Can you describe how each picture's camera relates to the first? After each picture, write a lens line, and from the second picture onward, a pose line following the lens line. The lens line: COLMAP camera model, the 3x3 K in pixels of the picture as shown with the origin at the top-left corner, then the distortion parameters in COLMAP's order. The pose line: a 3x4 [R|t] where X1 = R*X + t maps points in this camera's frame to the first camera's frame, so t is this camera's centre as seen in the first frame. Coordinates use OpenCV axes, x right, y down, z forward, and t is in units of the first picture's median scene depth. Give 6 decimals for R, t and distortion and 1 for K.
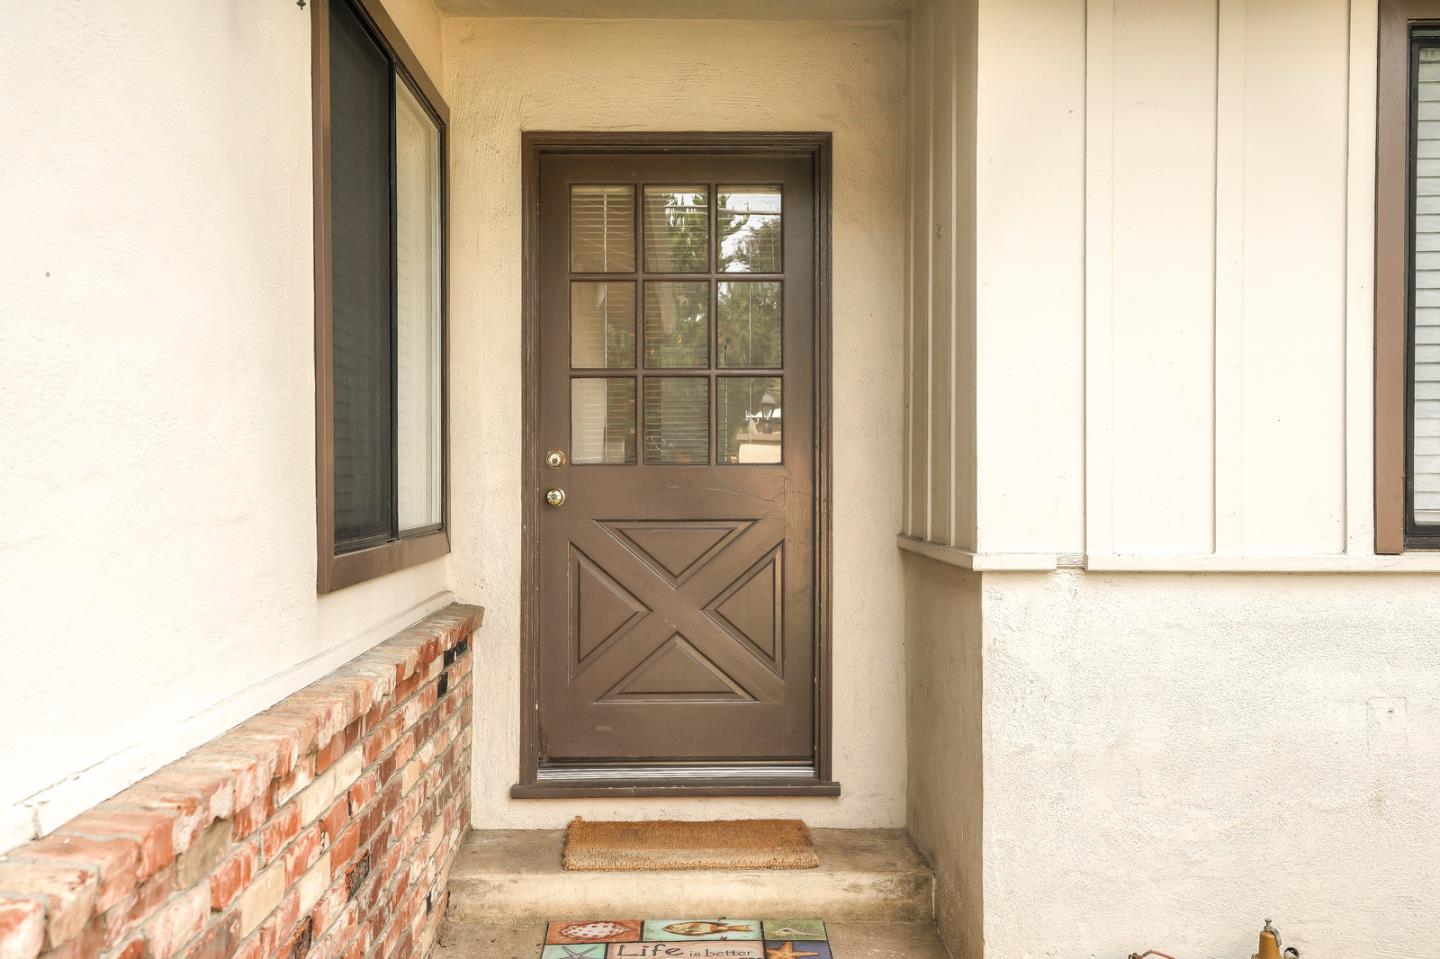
lens RADIAL K [[654.4, 0, 721.9], [0, 654.4, 473.4], [0, 0, 1]] dist [-0.011401, 0.013796]
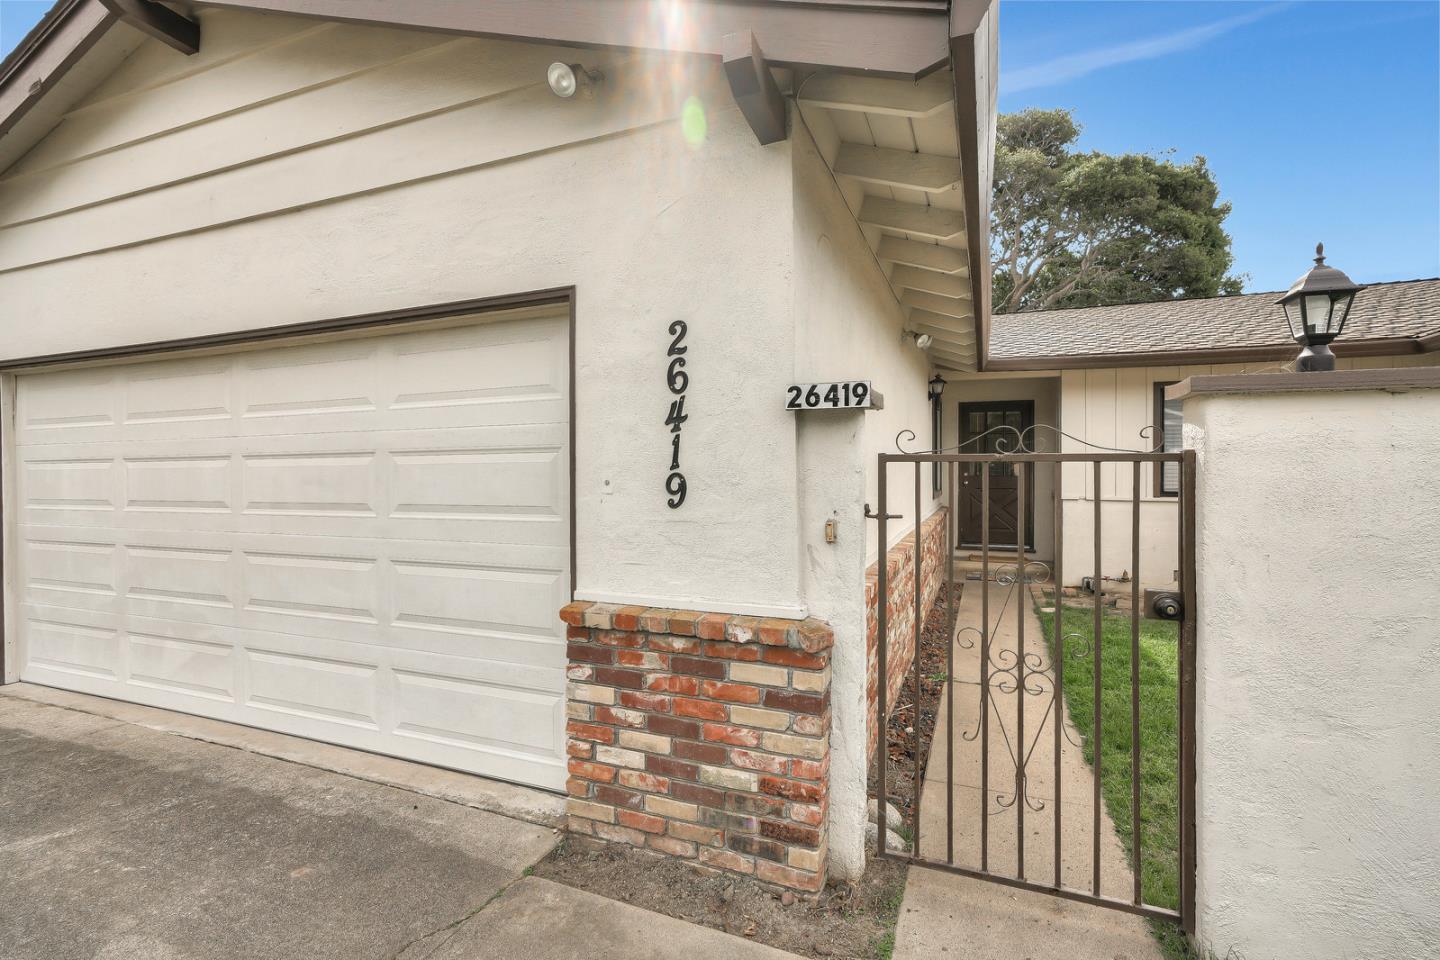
lens RADIAL K [[654.4, 0, 721.9], [0, 654.4, 473.9], [0, 0, 1]] dist [-0.011401, 0.013796]
pose [[0.899160, -0.001923, -0.437615, 0.204826], [0.011199, 0.999764, 0.018617, -0.144306], [0.437476, -0.021640, 0.898970, -3.913988]]
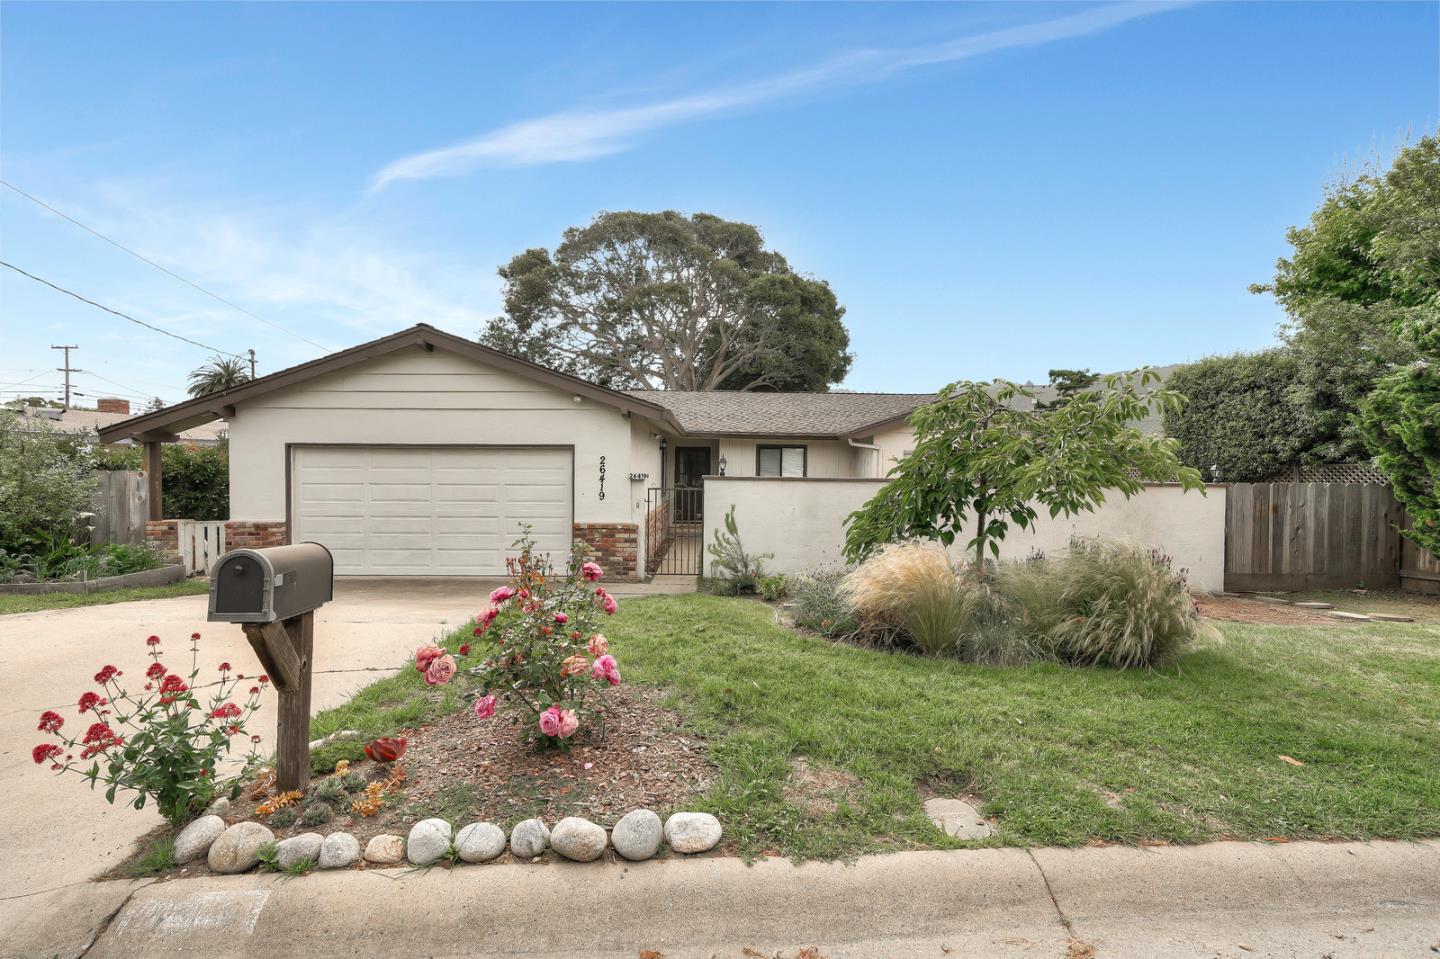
lens RADIAL K [[714.0, 0, 723.1], [0, 714.0, 473.8], [0, 0, 1]] dist [-0.007155, 0.000850]
pose [[0.998252, 0.009758, -0.058293, 0.948927], [-0.008236, 0.999621, 0.026284, -0.451506], [0.058527, -0.025758, 0.997953, -8.865649]]
